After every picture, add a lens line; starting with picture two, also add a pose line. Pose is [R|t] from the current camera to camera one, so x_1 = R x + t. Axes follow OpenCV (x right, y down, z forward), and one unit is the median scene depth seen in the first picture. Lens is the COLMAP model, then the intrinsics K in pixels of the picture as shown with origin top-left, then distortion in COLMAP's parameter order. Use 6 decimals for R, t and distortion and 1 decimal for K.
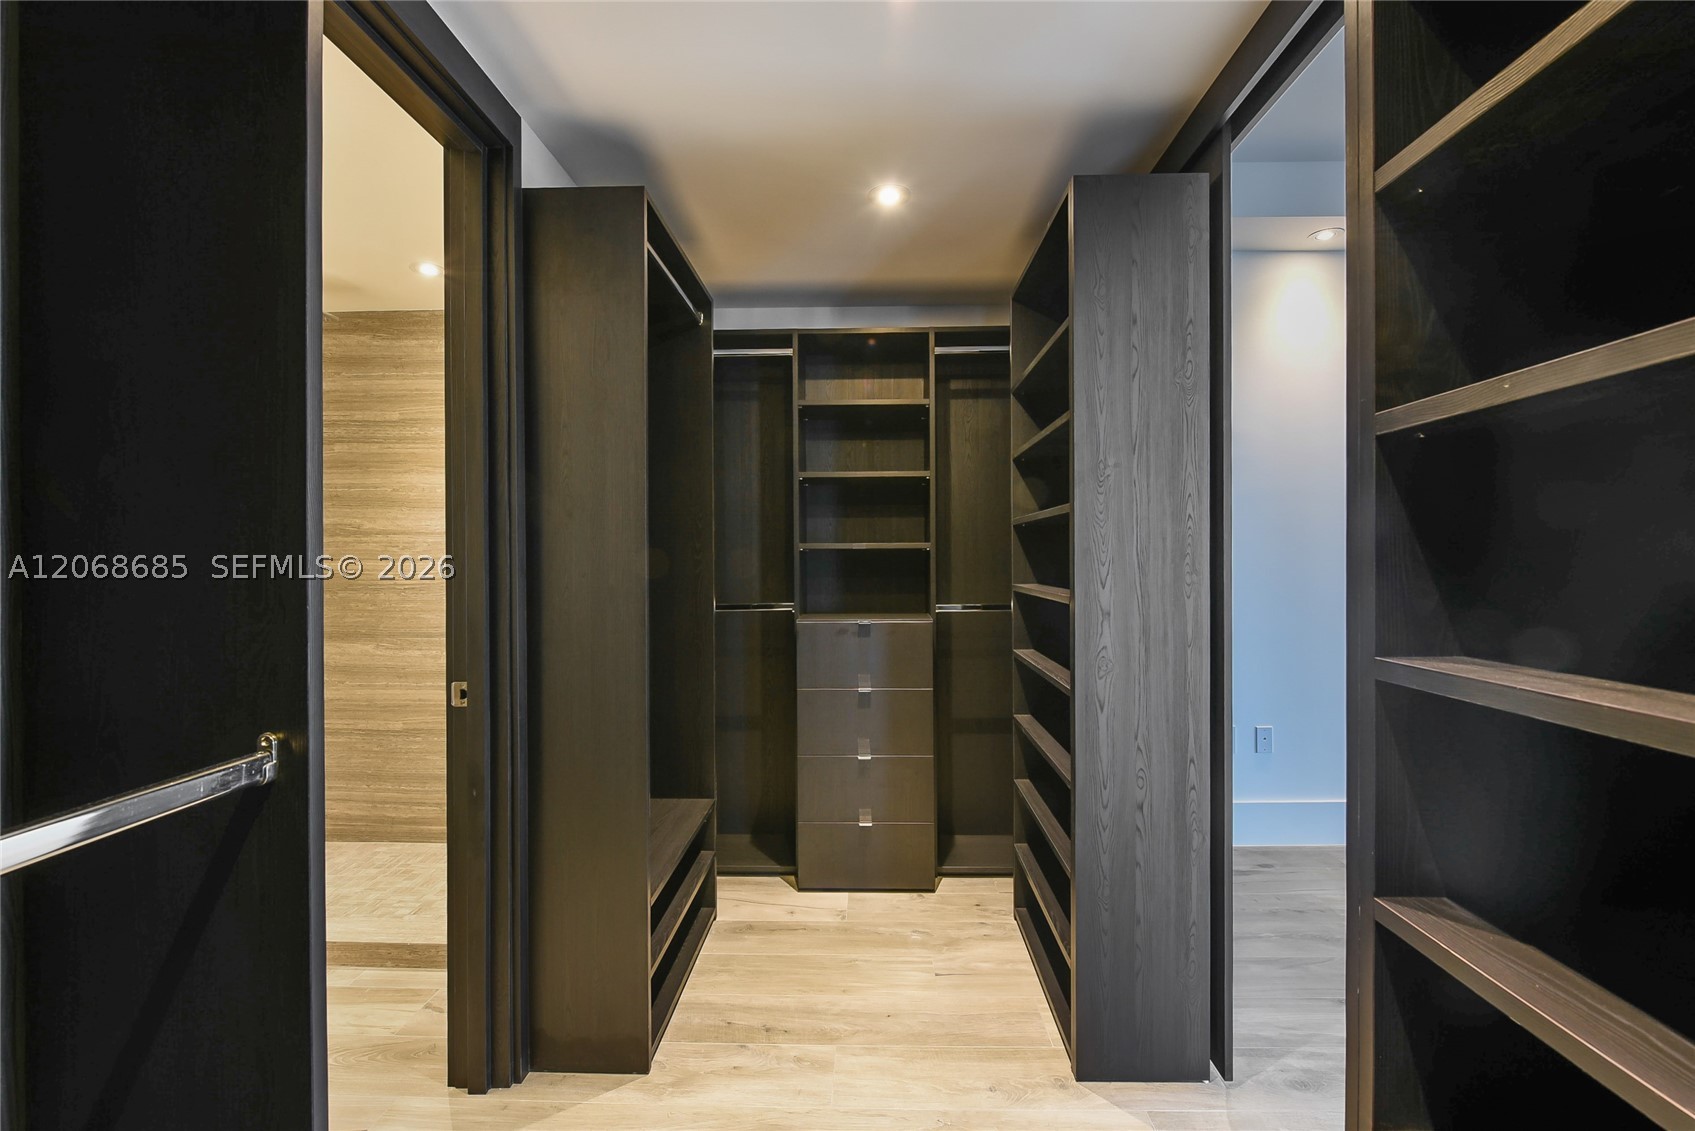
lens RADIAL K [[674.7, 0, 844.8], [0, 674.7, 555.1], [0, 0, 1]] dist [-0.017973, 0.000053]
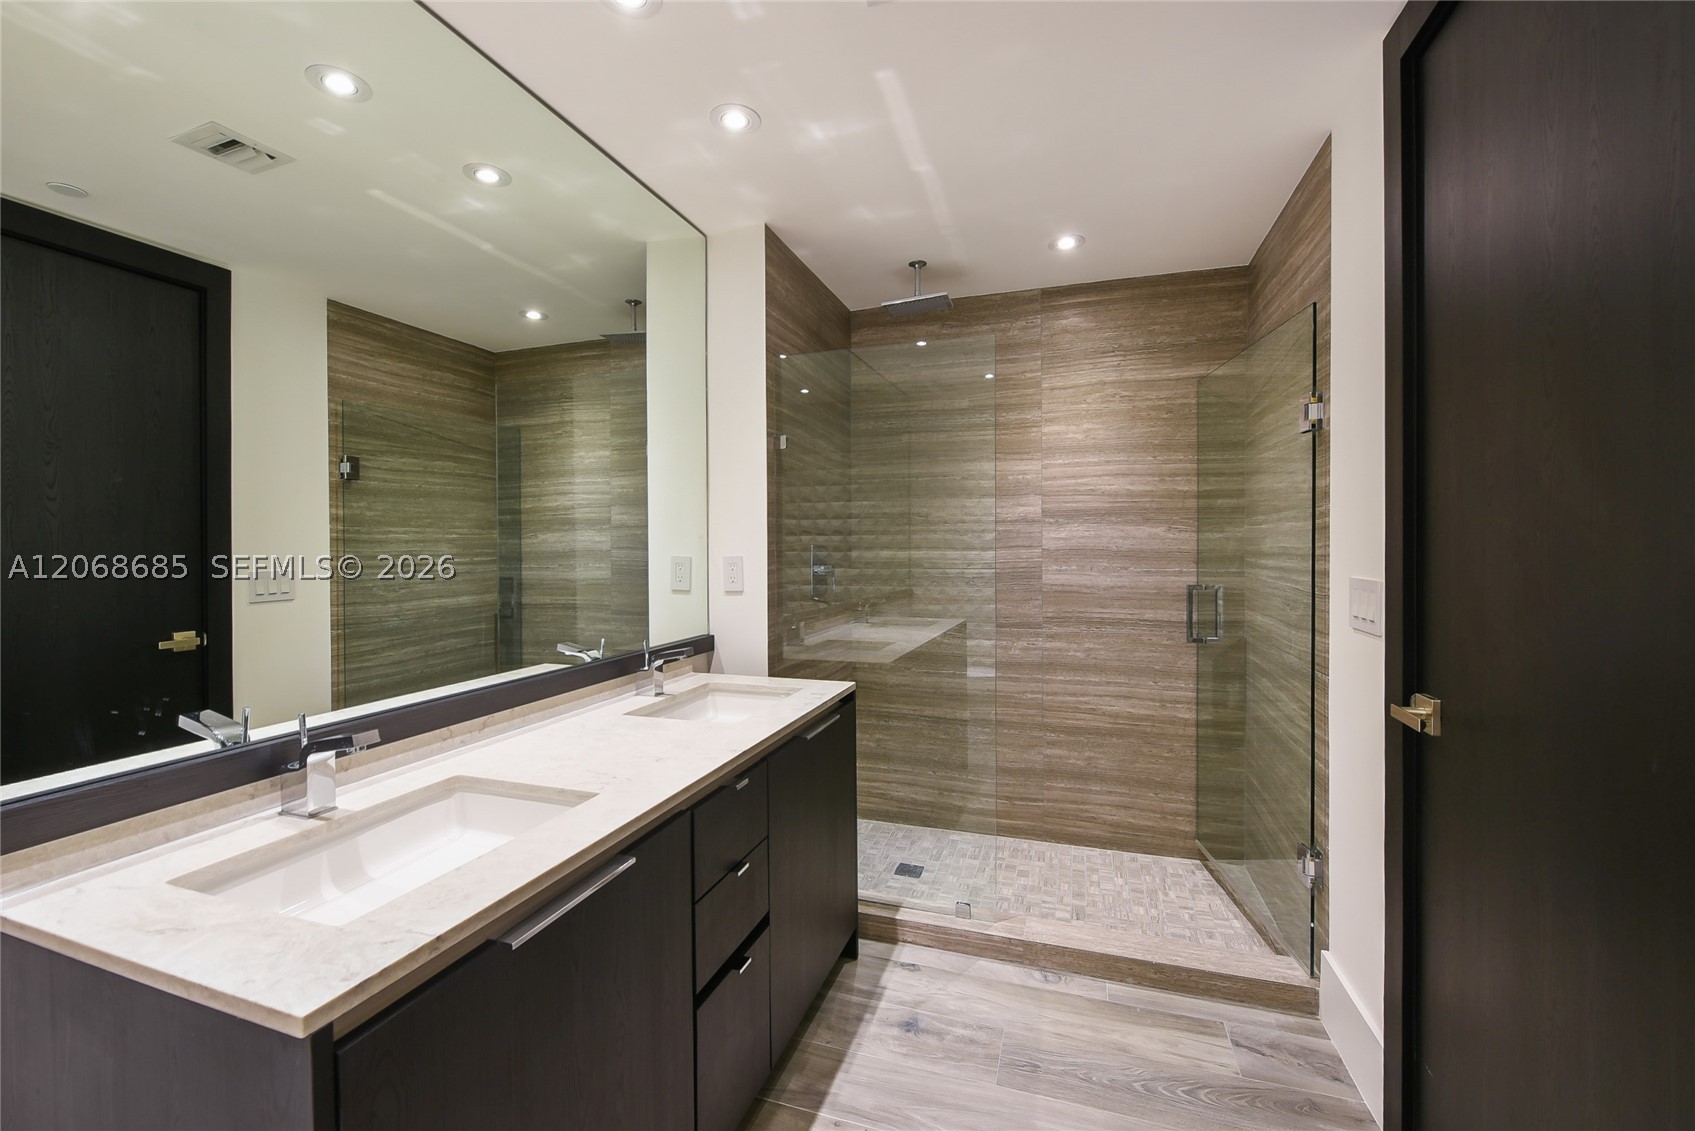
lens RADIAL K [[674.7, 0, 844.8], [0, 674.7, 555.1], [0, 0, 1]] dist [-0.017973, 0.000053]
pose [[0.952902, 0.007804, -0.303177, -0.539820], [-0.003280, 0.999876, 0.015427, 0.001473], [0.303260, -0.013706, 0.952809, -0.008257]]
